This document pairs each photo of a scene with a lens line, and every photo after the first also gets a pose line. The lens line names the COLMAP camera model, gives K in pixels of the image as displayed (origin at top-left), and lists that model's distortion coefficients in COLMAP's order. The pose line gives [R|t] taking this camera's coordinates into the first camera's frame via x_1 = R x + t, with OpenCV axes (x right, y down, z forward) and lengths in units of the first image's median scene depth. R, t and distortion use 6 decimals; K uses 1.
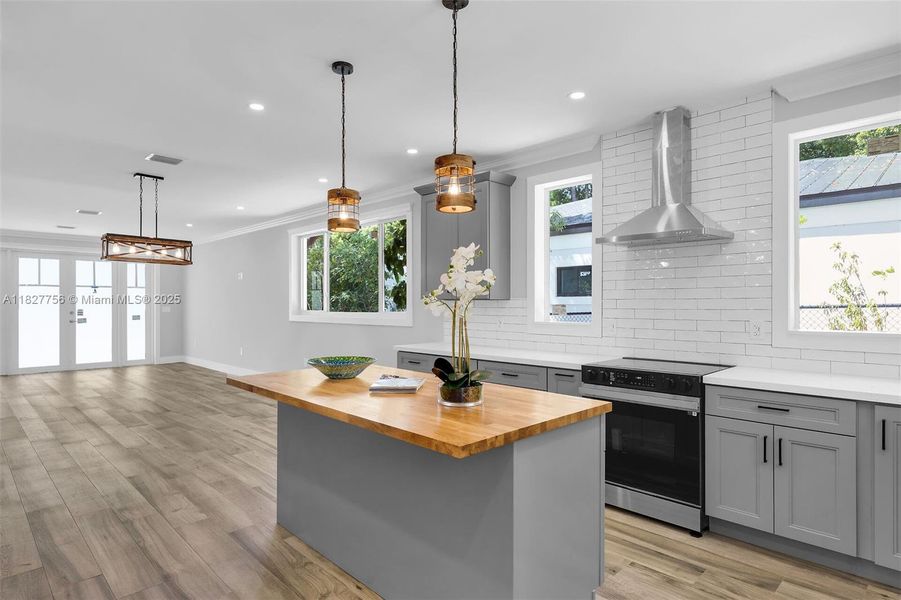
lens RADIAL K [[497.3, 0, 452.9], [0, 497.3, 296.1], [0, 0, 1]] dist [0.002952, -0.000124]
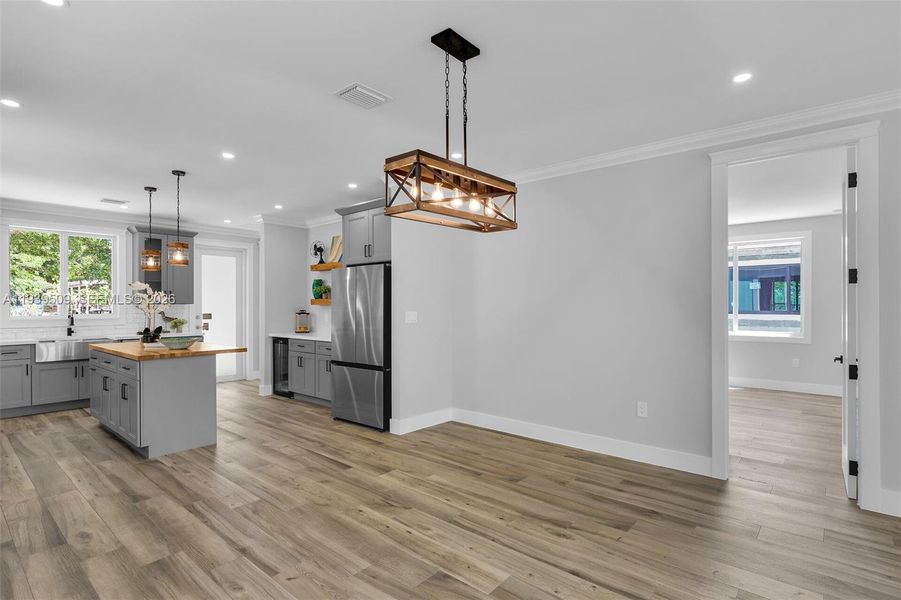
lens RADIAL K [[453.7, 0, 446.8], [0, 453.7, 312.7], [0, 0, 1]] dist [0.001101, 0.000700]
pose [[-0.997901, 0.003226, -0.064670, -0.528768], [0.002734, 0.999967, 0.007699, 0.012489], [0.064693, 0.007506, -0.997877, 1.325351]]
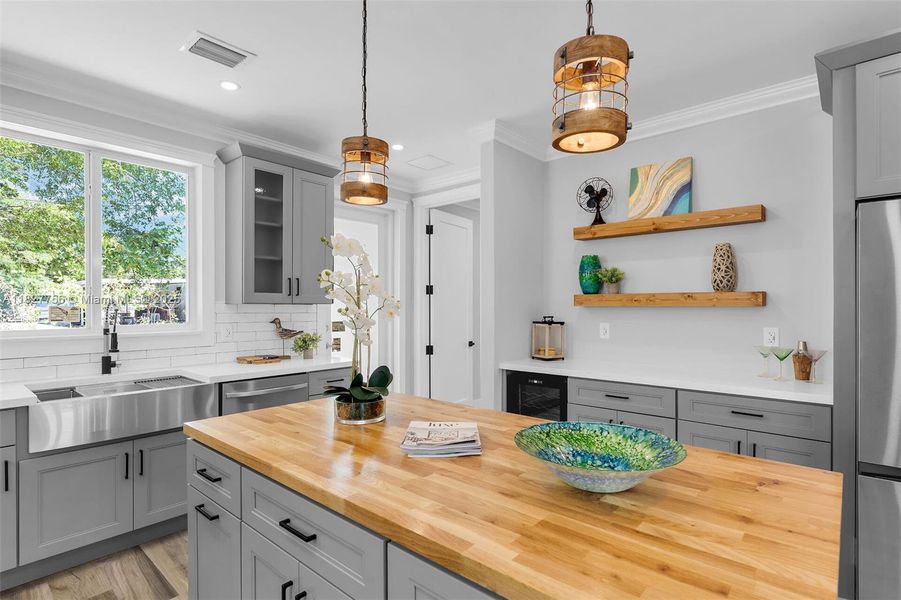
lens RADIAL K [[453.7, 0, 451.8], [0, 453.7, 313.0], [0, 0, 1]] dist [0.001101, 0.000700]
pose [[-0.998043, 0.002465, -0.062483, -0.042158], [0.002016, 0.999972, 0.007248, 0.004628], [0.062499, 0.007108, -0.998020, 0.698892]]
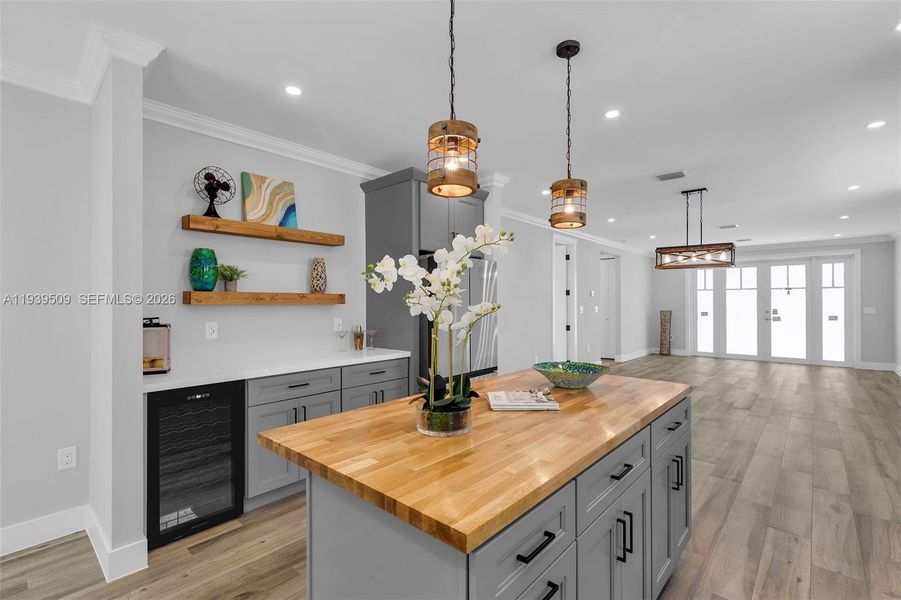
lens RADIAL K [[414.8, 0, 458.4], [0, 414.8, 299.5], [0, 0, 1]] dist [0.006129, 0.001073]
pose [[0.072013, -0.008534, -0.997367, 0.261866], [0.015032, 0.999859, -0.007470, 0.002648], [0.997290, -0.014454, 0.072132, 0.373949]]
